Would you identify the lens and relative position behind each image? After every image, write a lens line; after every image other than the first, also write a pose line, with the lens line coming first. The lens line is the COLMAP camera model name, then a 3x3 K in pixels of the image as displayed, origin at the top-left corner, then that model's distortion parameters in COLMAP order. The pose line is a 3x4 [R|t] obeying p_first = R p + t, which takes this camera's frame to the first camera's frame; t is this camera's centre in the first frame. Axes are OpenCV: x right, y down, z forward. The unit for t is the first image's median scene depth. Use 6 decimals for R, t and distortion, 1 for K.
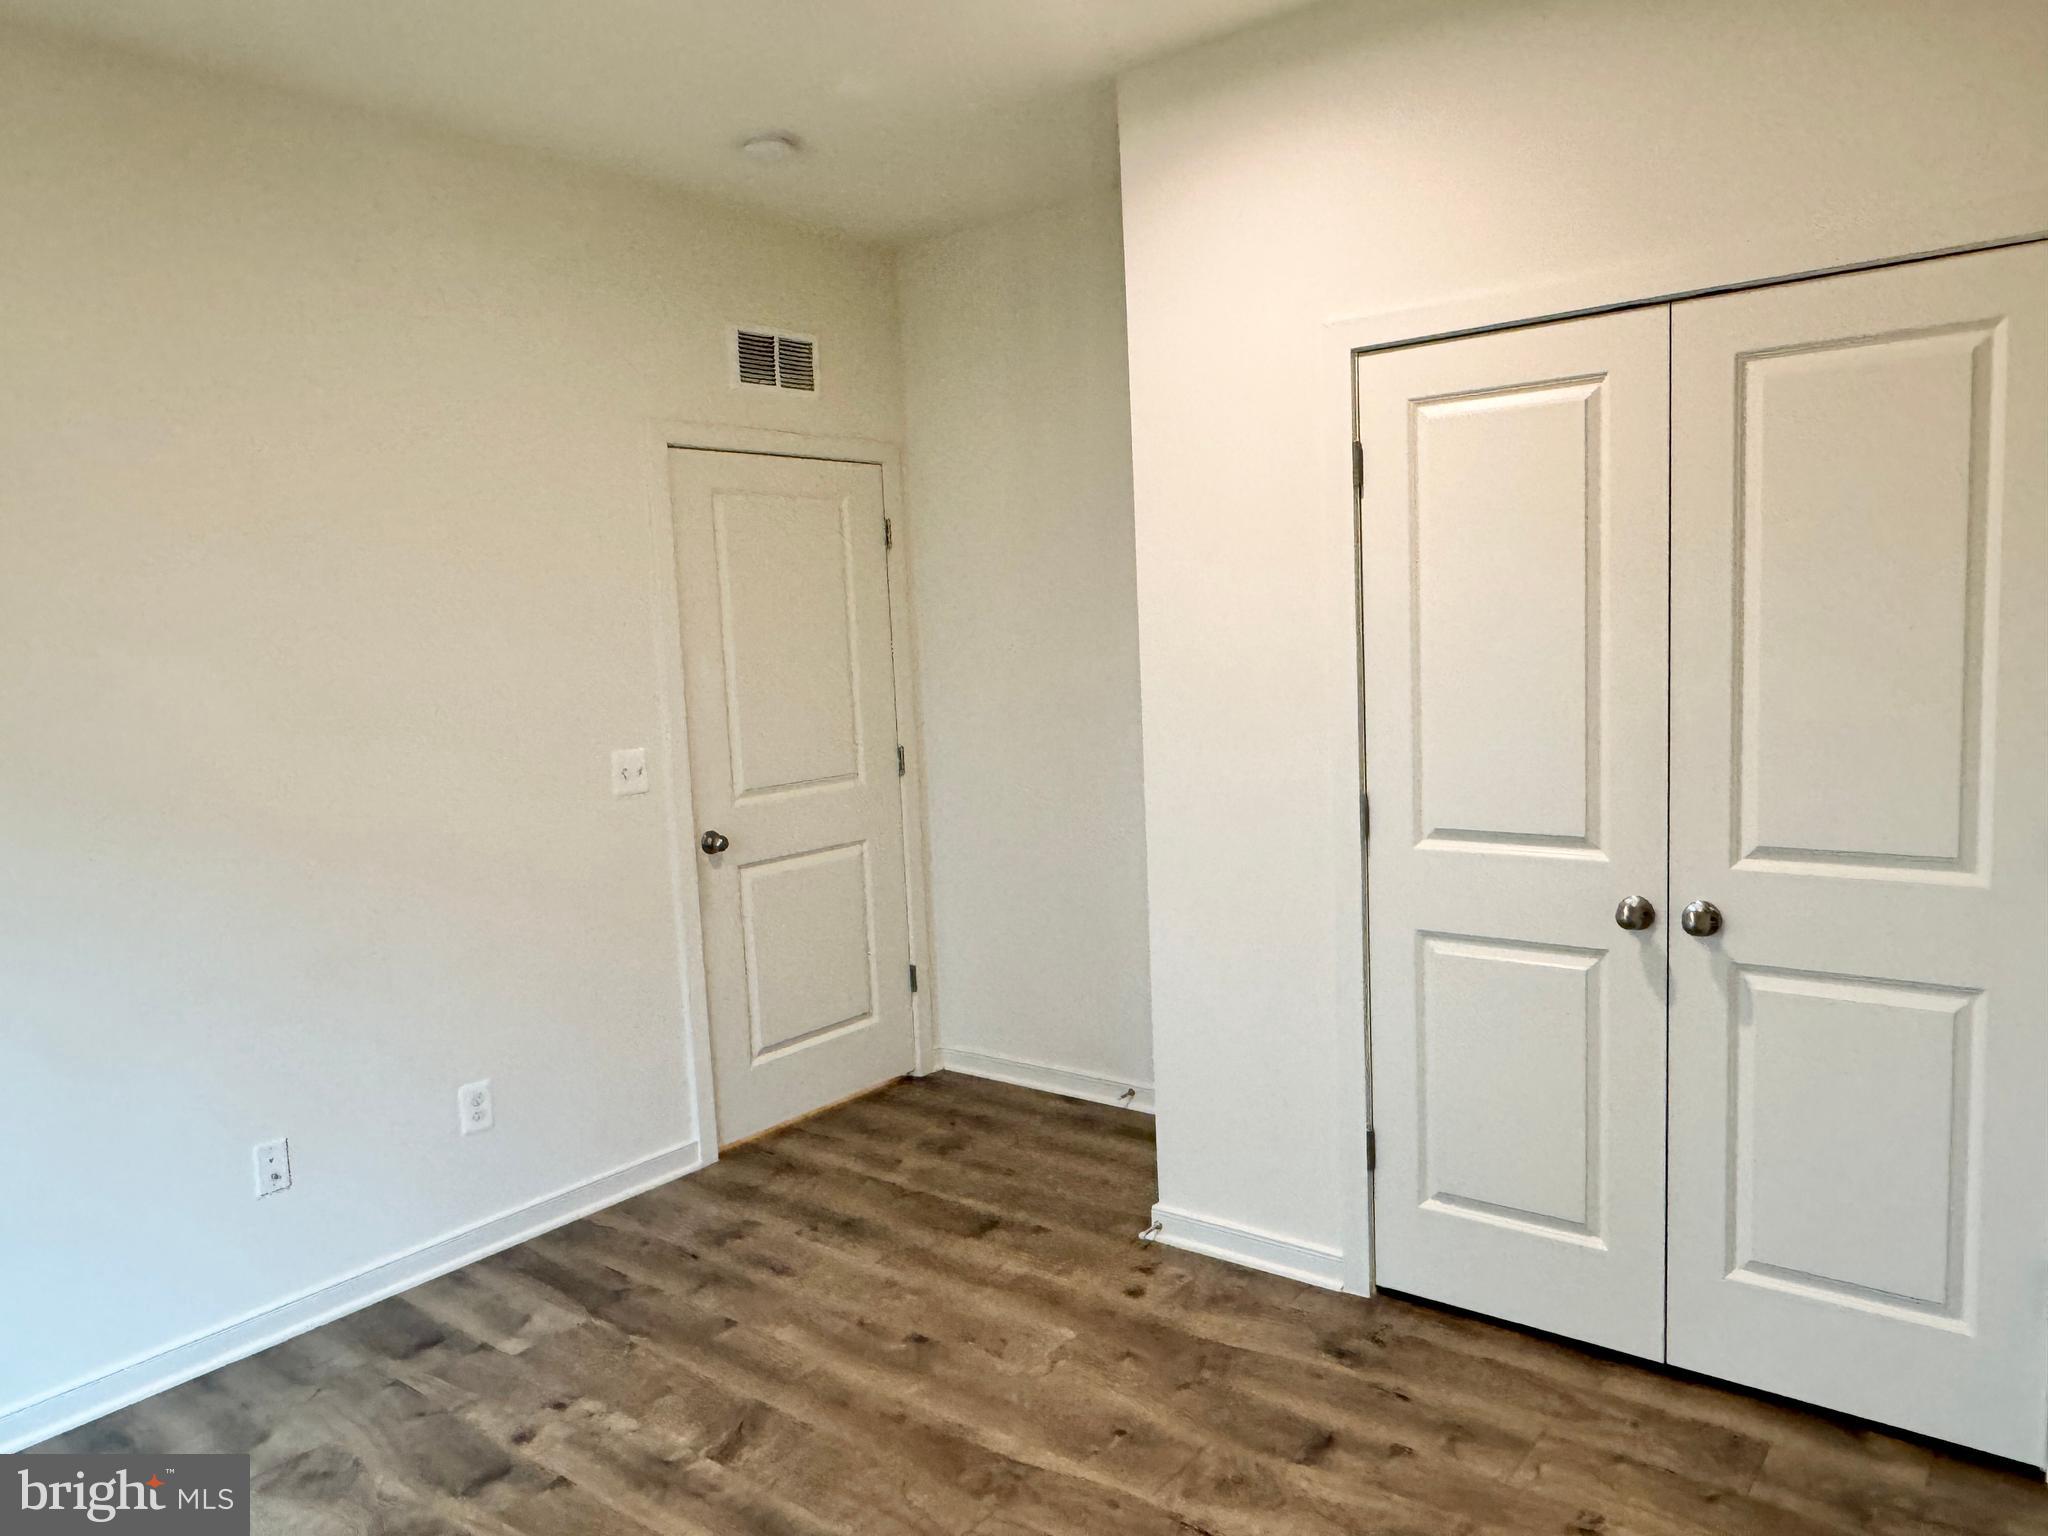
lens RADIAL K [[1410.9, 0, 1015.1], [0, 1410.9, 768.8], [0, 0, 1]] dist [-0.003567, 0.004965]
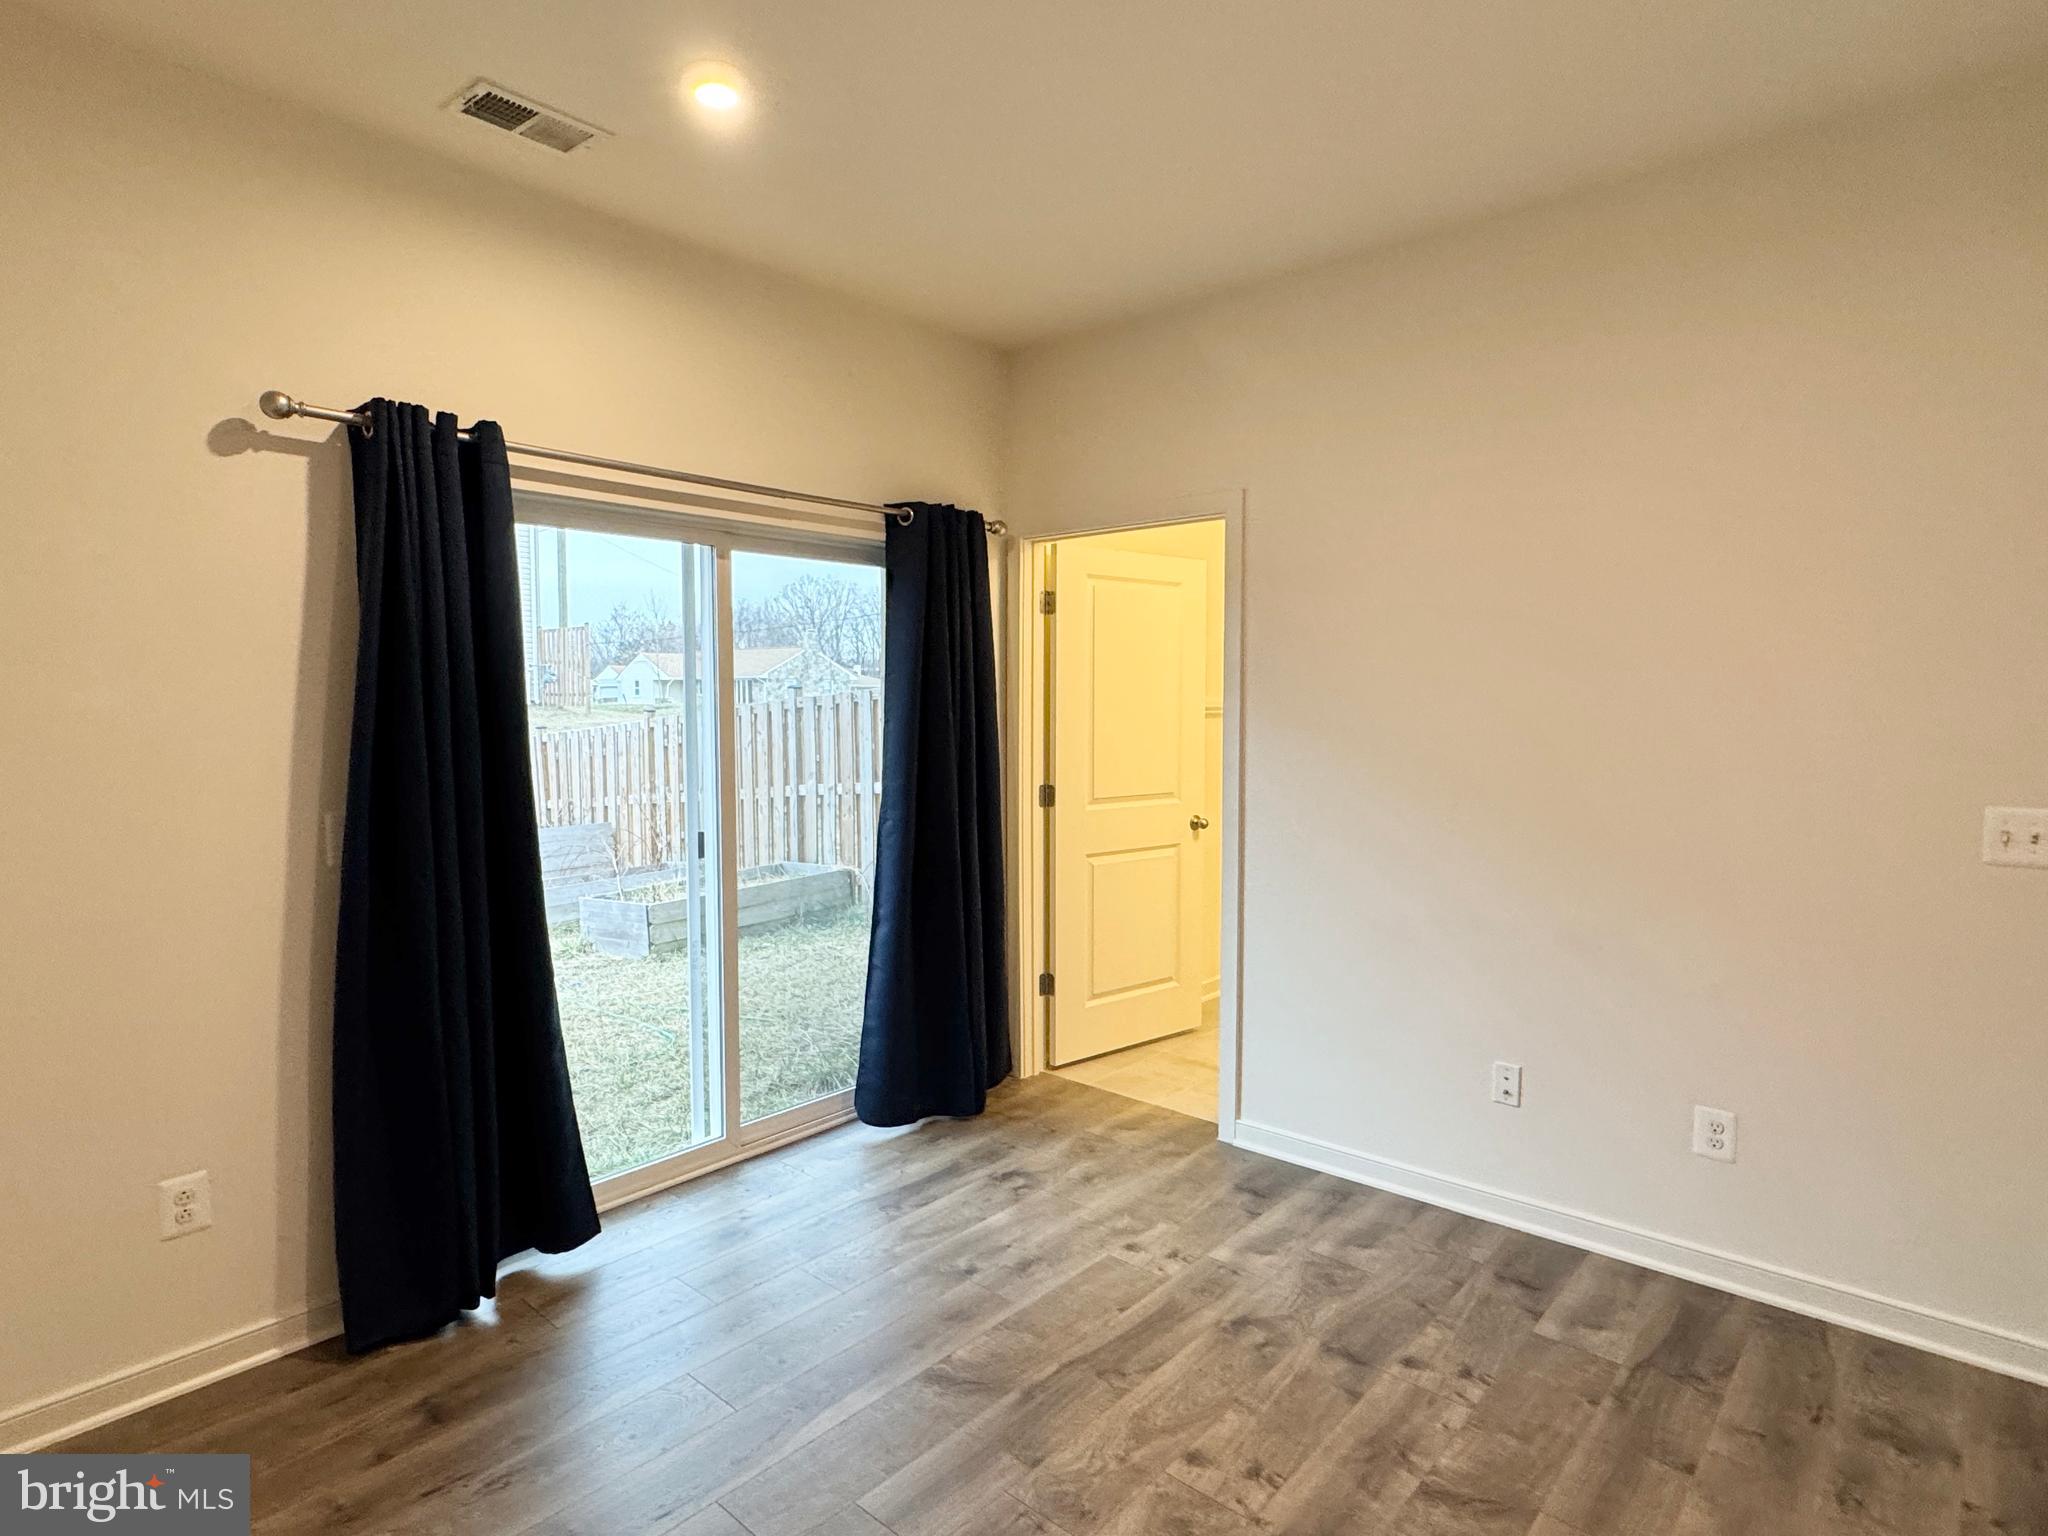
lens RADIAL K [[1109.5, 0, 1018.6], [0, 1109.5, 771.8], [0, 0, 1]] dist [-0.002640, 0.000231]
pose [[-0.046469, 0.109908, -0.992855, 0.433703], [-0.102223, 0.988187, 0.114176, -0.057371], [0.993676, 0.106799, -0.034685, 0.576808]]
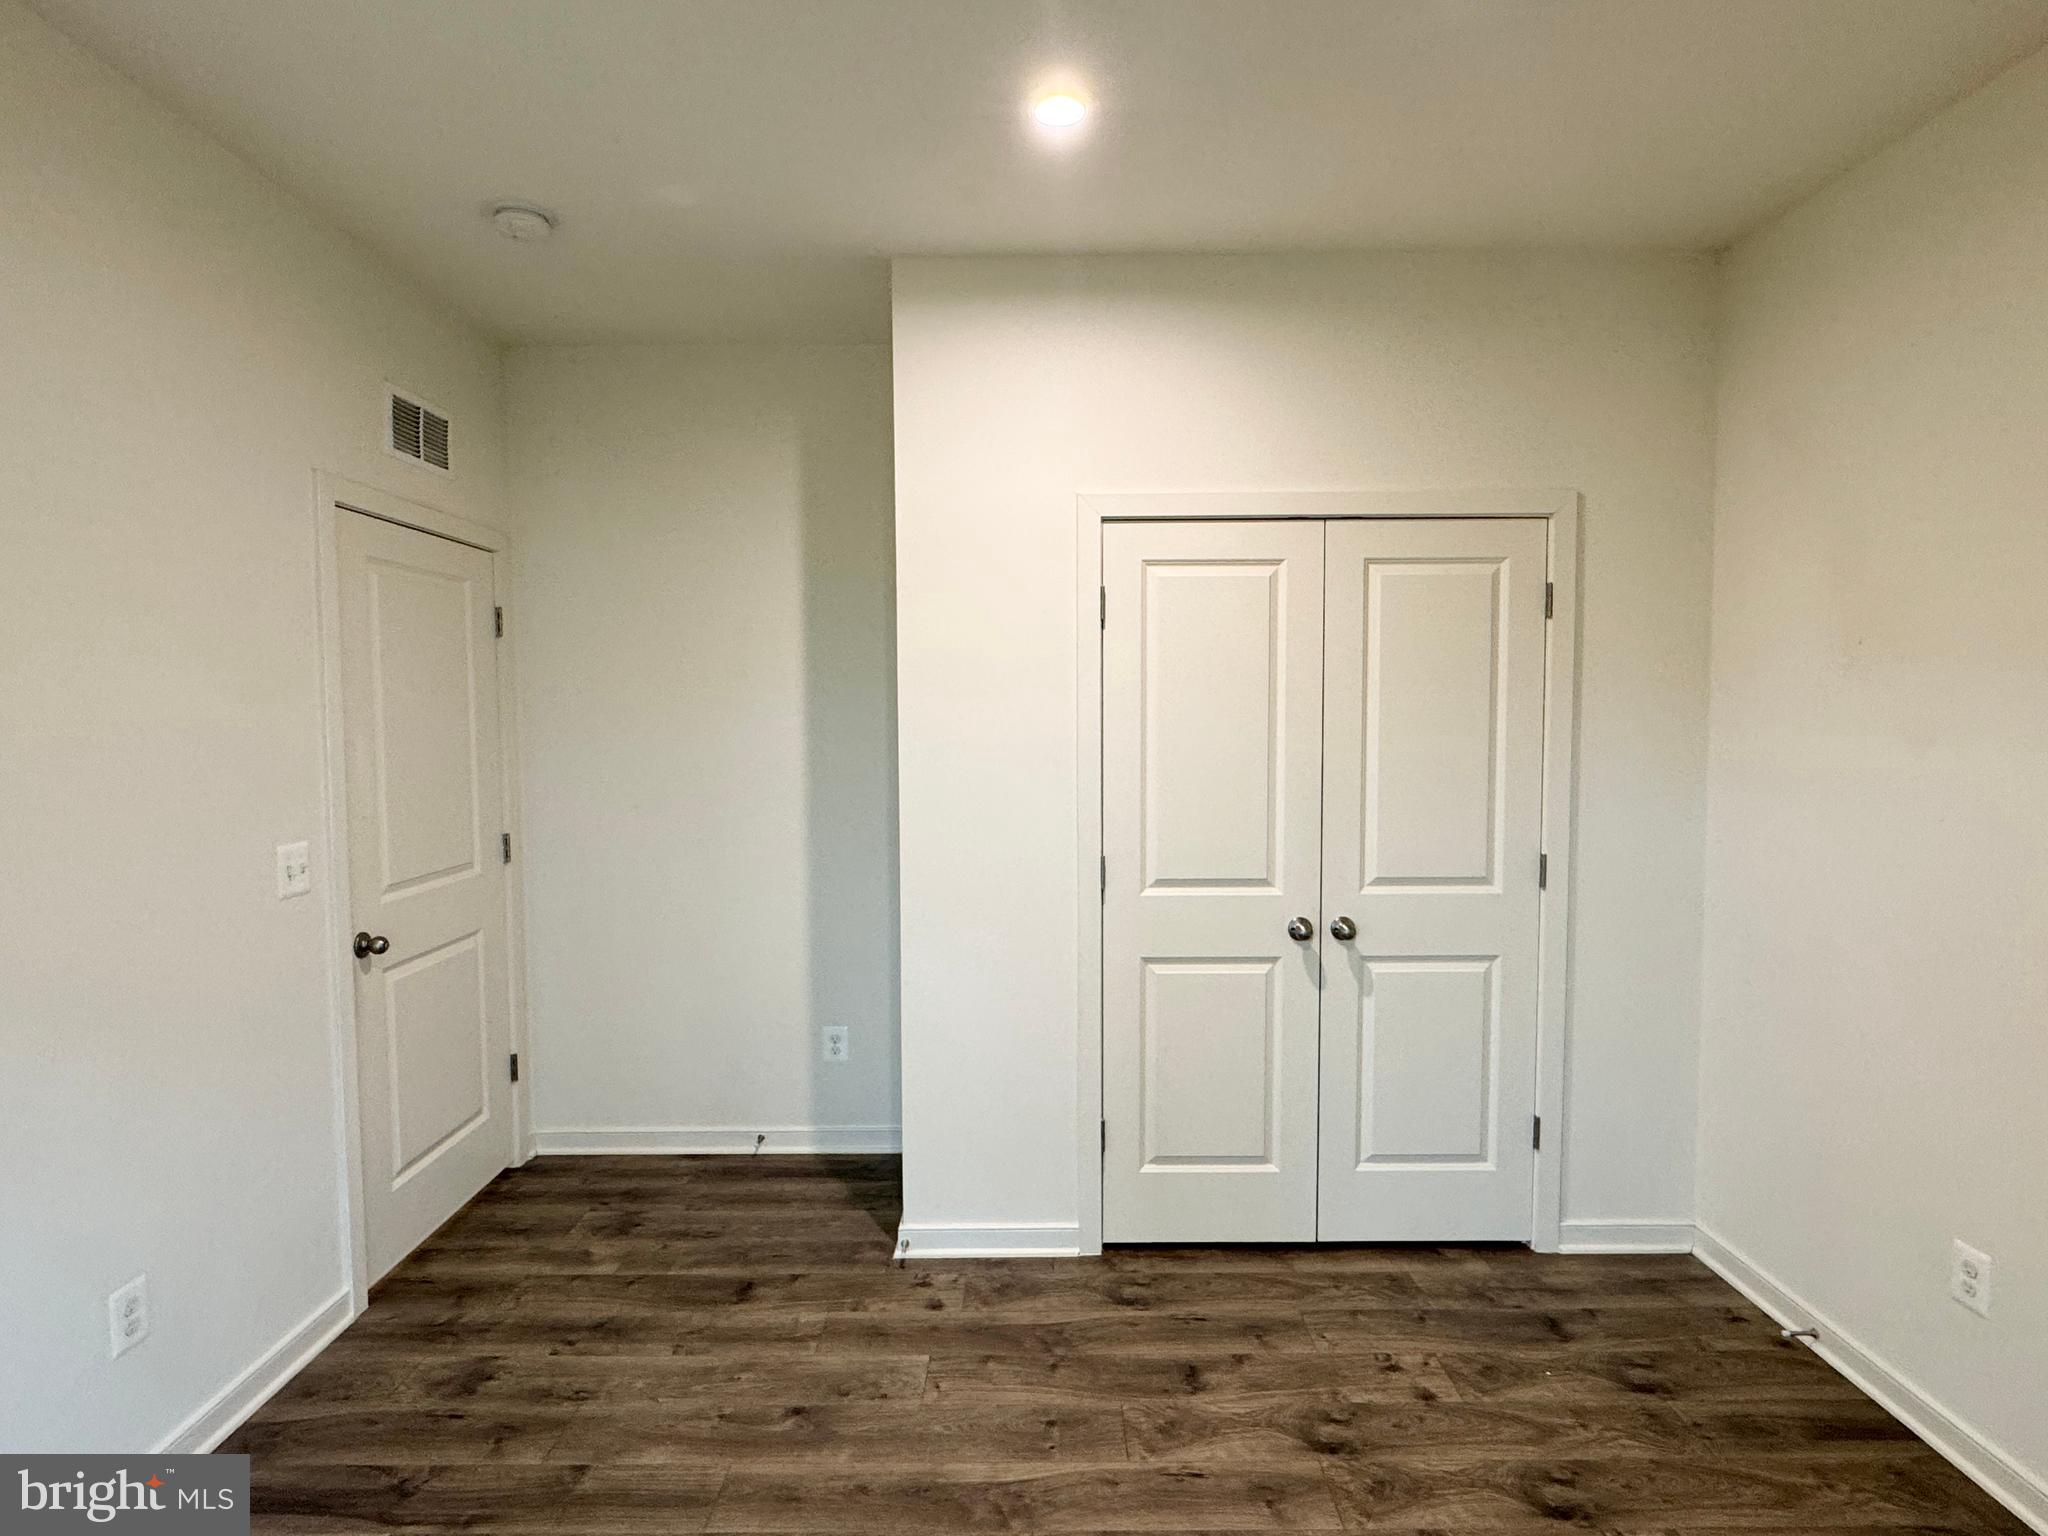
lens RADIAL K [[1109.5, 0, 1018.6], [0, 1109.5, 771.8], [0, 0, 1]] dist [-0.002640, 0.000231]
pose [[0.782642, 0.006376, 0.622439, -0.427298], [0.035258, 0.997888, -0.054555, -0.006315], [-0.621472, 0.064643, 0.780765, 0.237445]]
